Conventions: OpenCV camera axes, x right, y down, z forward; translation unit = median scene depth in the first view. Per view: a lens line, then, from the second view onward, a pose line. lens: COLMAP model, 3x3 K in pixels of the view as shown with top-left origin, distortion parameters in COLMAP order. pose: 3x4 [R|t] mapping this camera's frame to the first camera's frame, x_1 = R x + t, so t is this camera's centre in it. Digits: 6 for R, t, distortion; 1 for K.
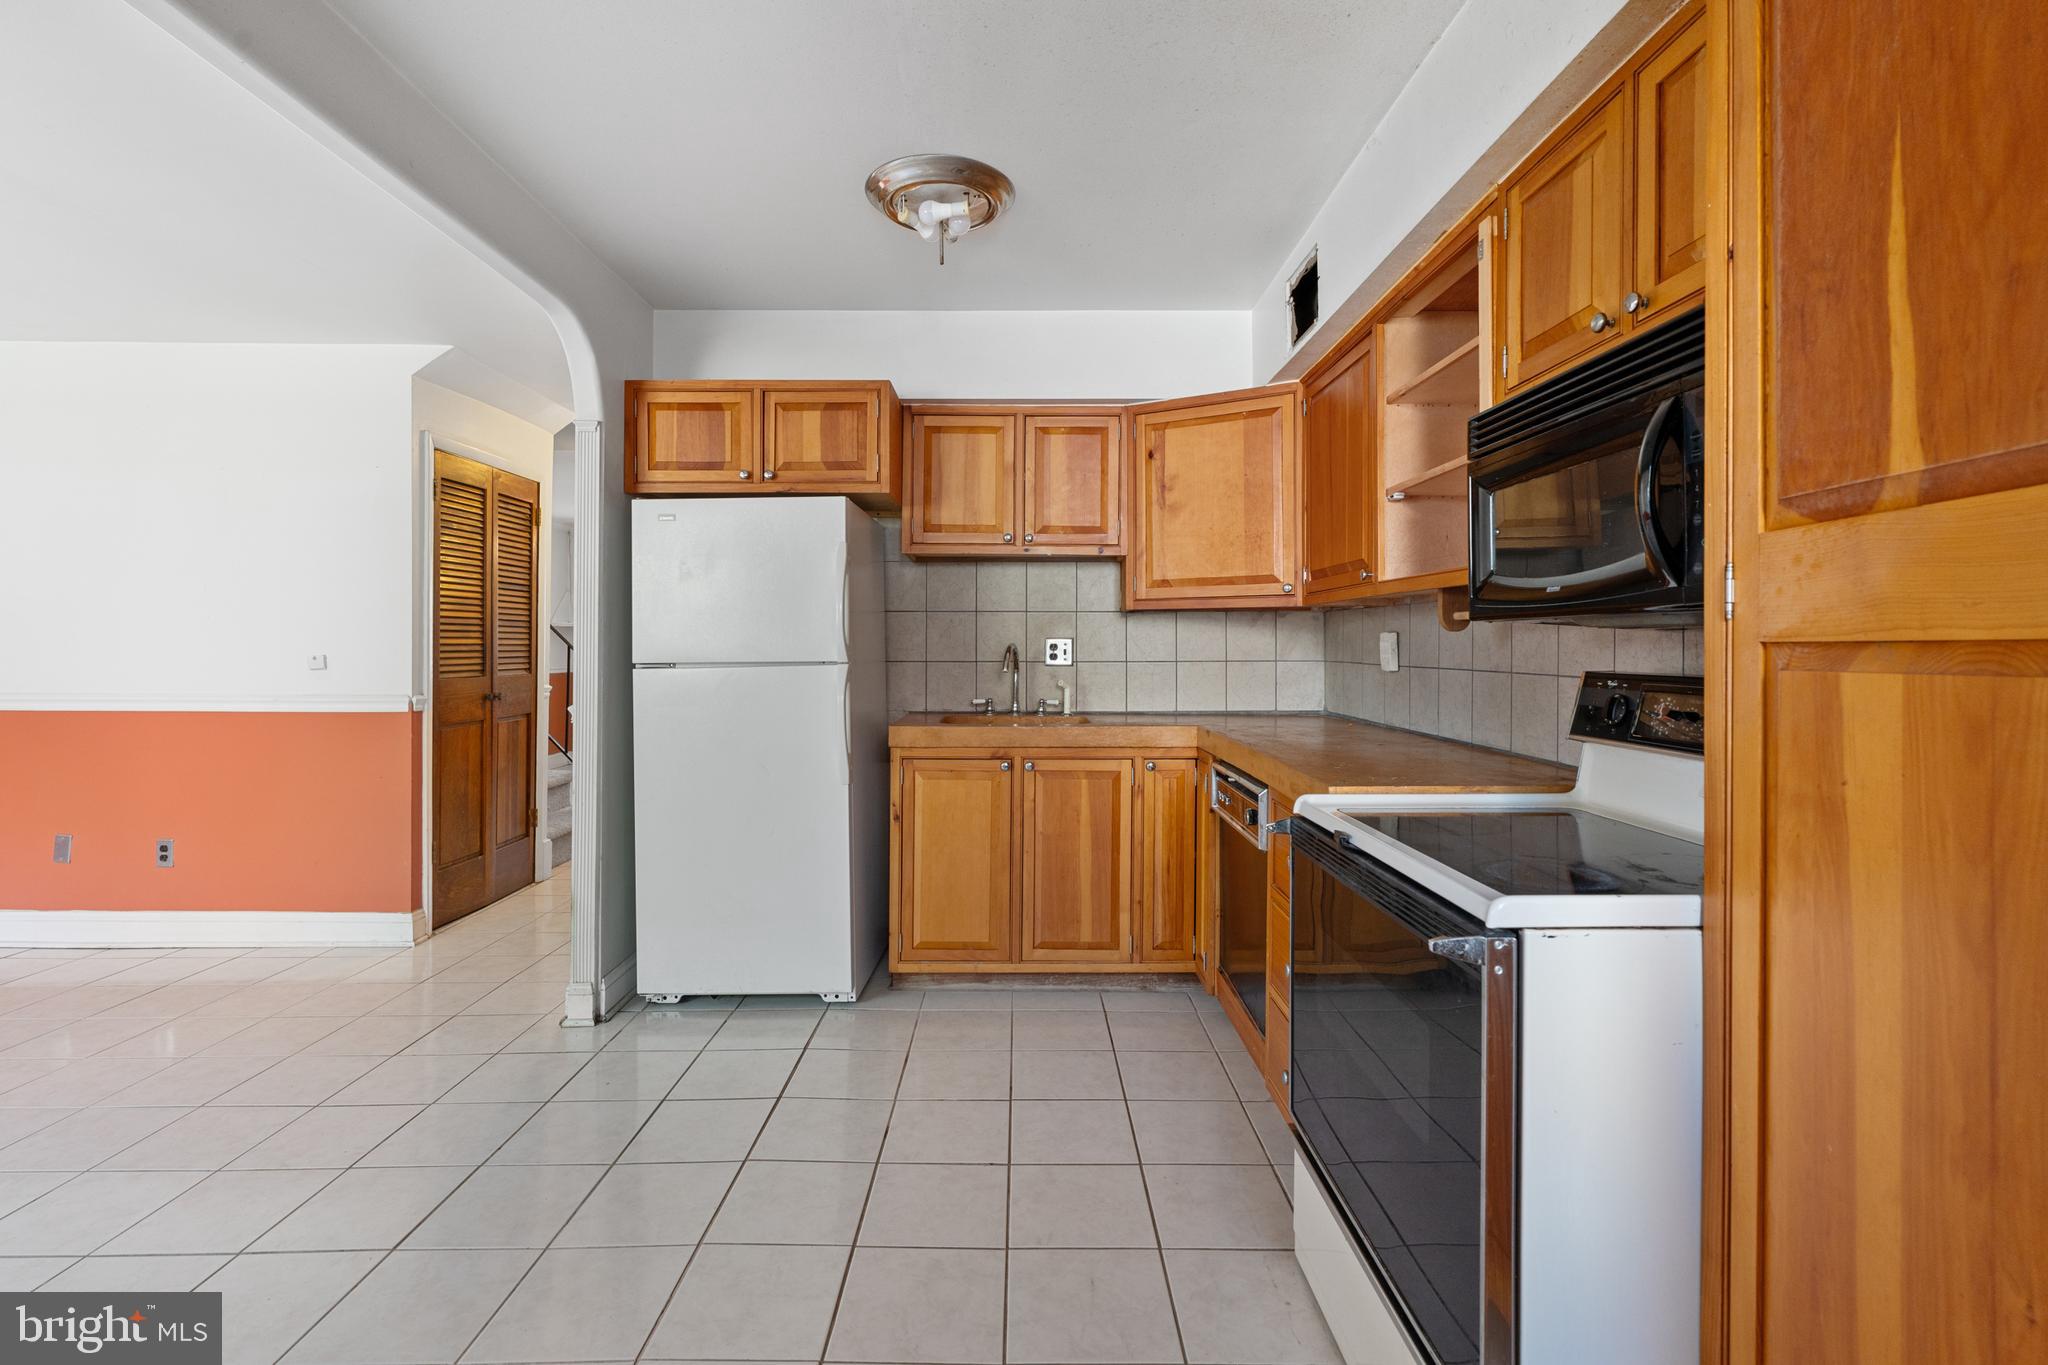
lens RADIAL K [[934.9, 0, 1019.9], [0, 934.9, 644.7], [0, 0, 1]] dist [0.002167, 0.000437]
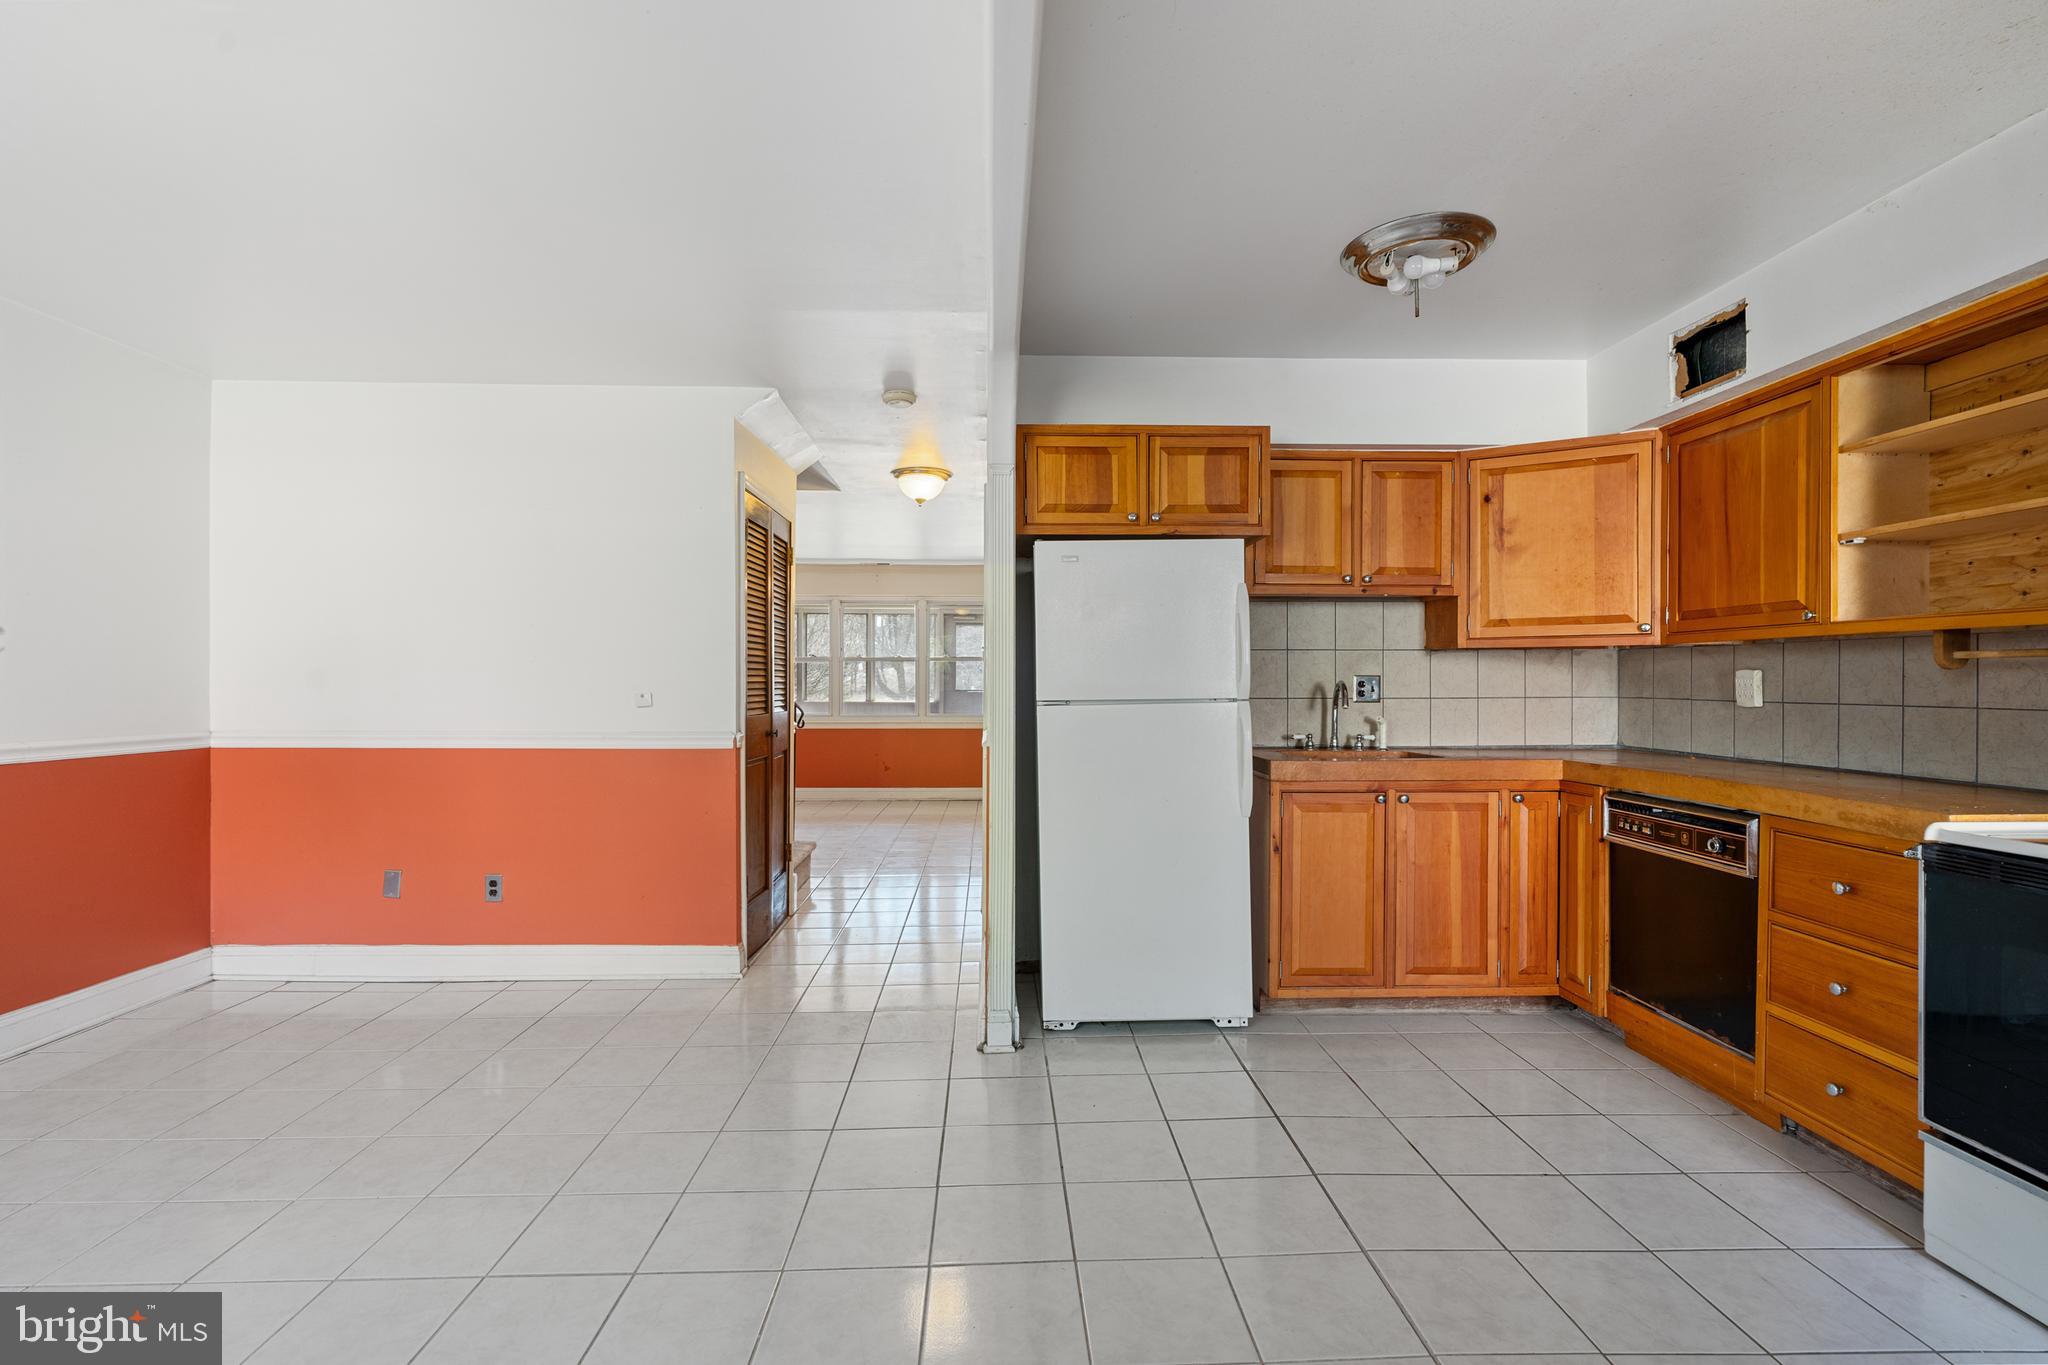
lens RADIAL K [[924.6, 0, 1015.4], [0, 924.6, 685.6], [0, 0, 1]] dist [-0.004010, 0.000560]
pose [[0.999707, -0.001435, 0.024172, -0.433306], [0.001309, 0.999985, 0.005224, -0.001744], [-0.024180, -0.005191, 0.999694, -0.014901]]
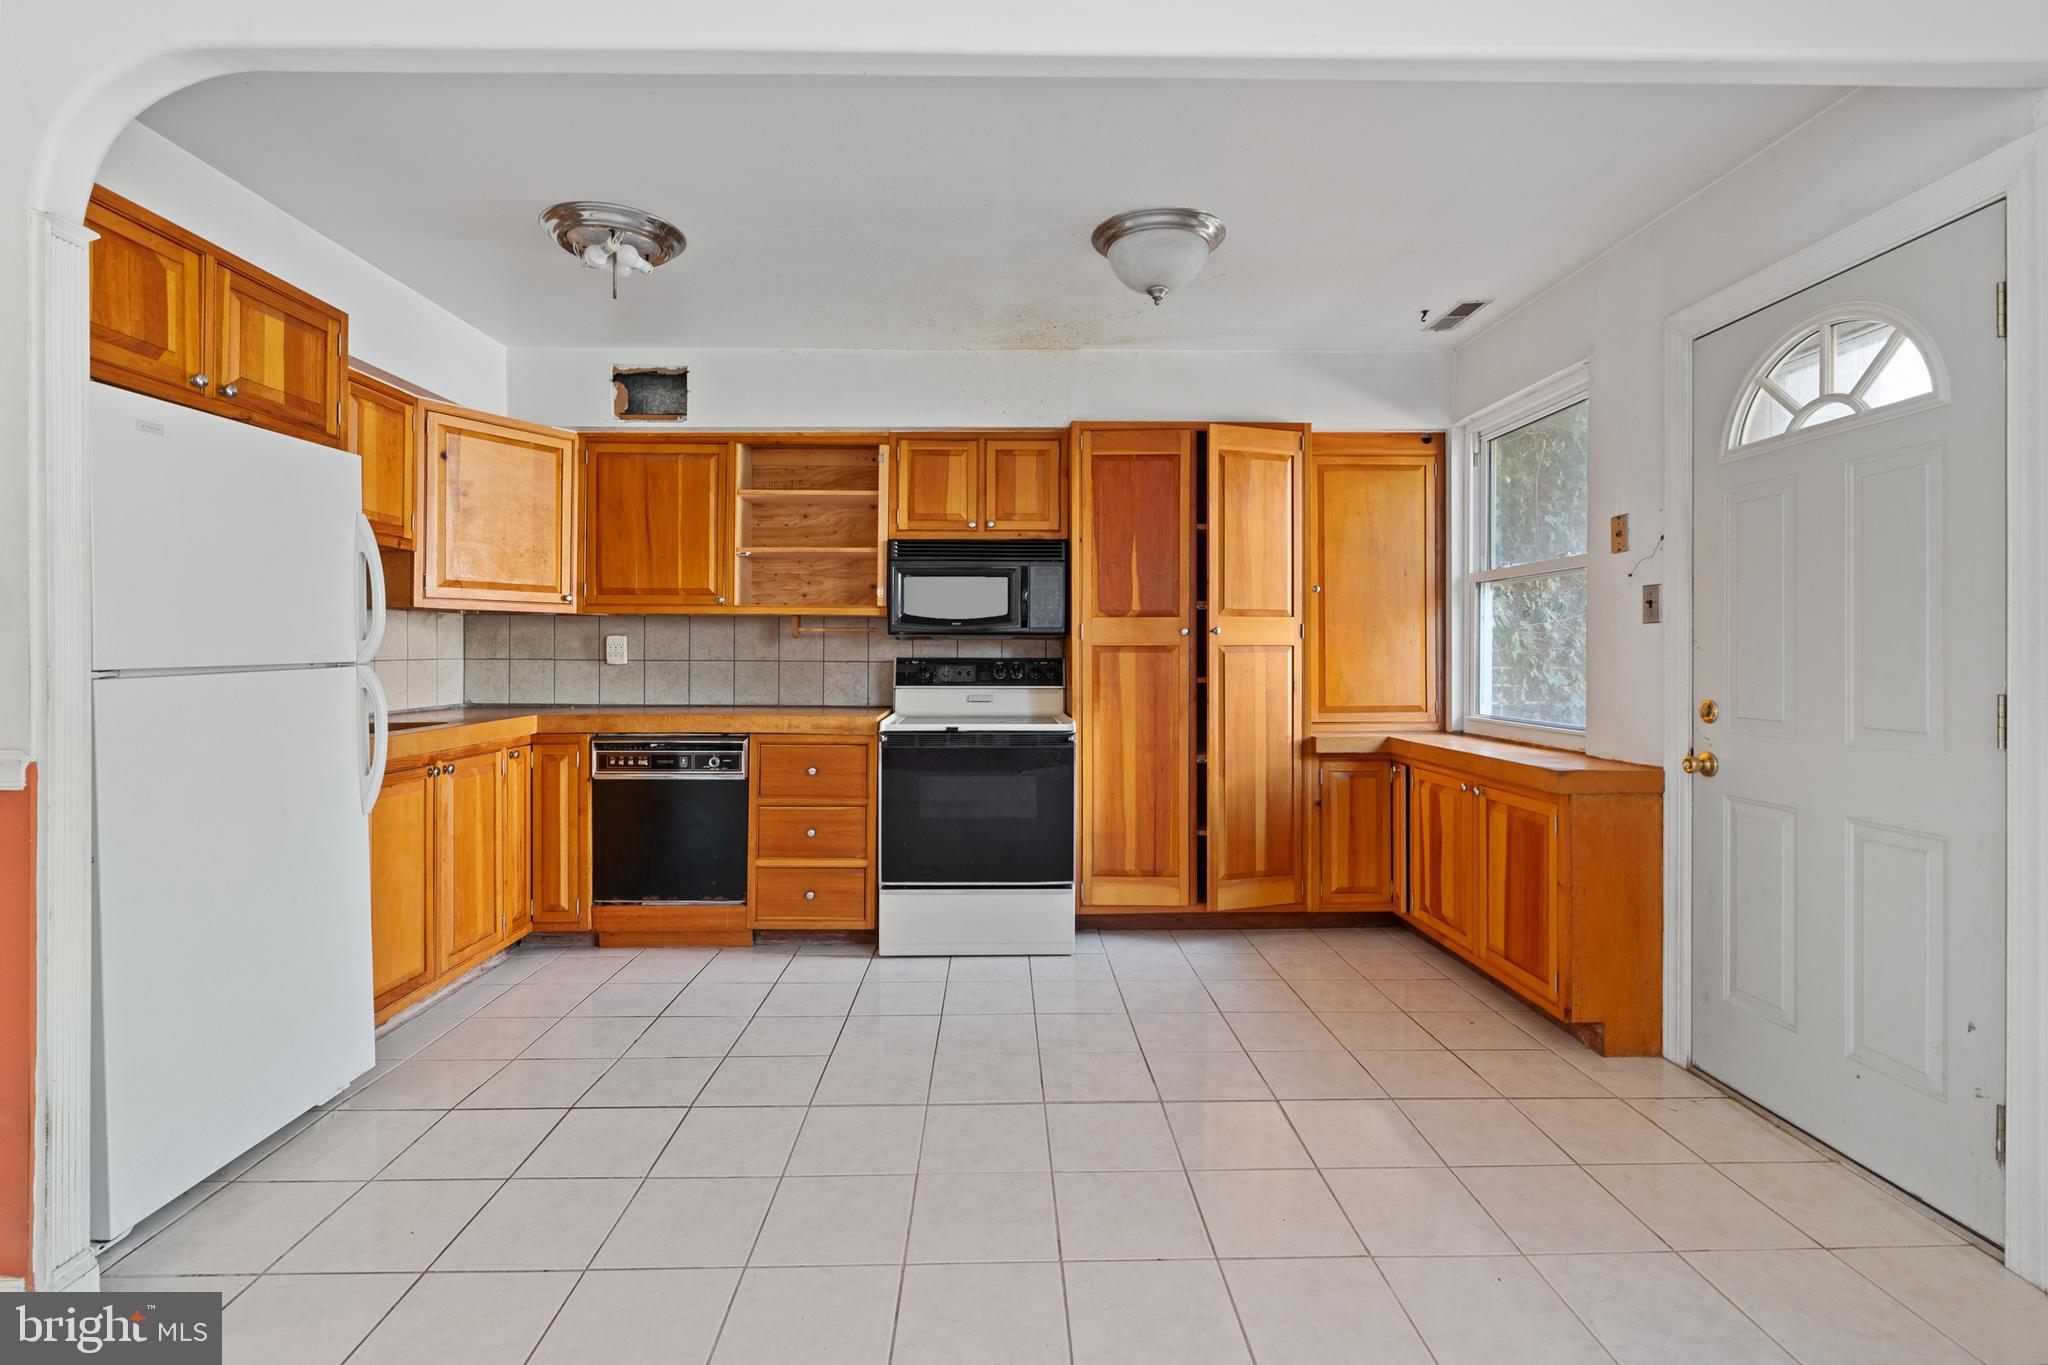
lens RADIAL K [[926.4, 0, 1018.5], [0, 926.4, 656.7], [0, 0, 1]] dist [-0.002699, -0.000031]
pose [[-0.022203, -0.006972, 0.999729, -0.927247], [-0.004628, 0.999966, 0.006871, 0.005442], [-0.999743, -0.004474, -0.022234, 0.423591]]
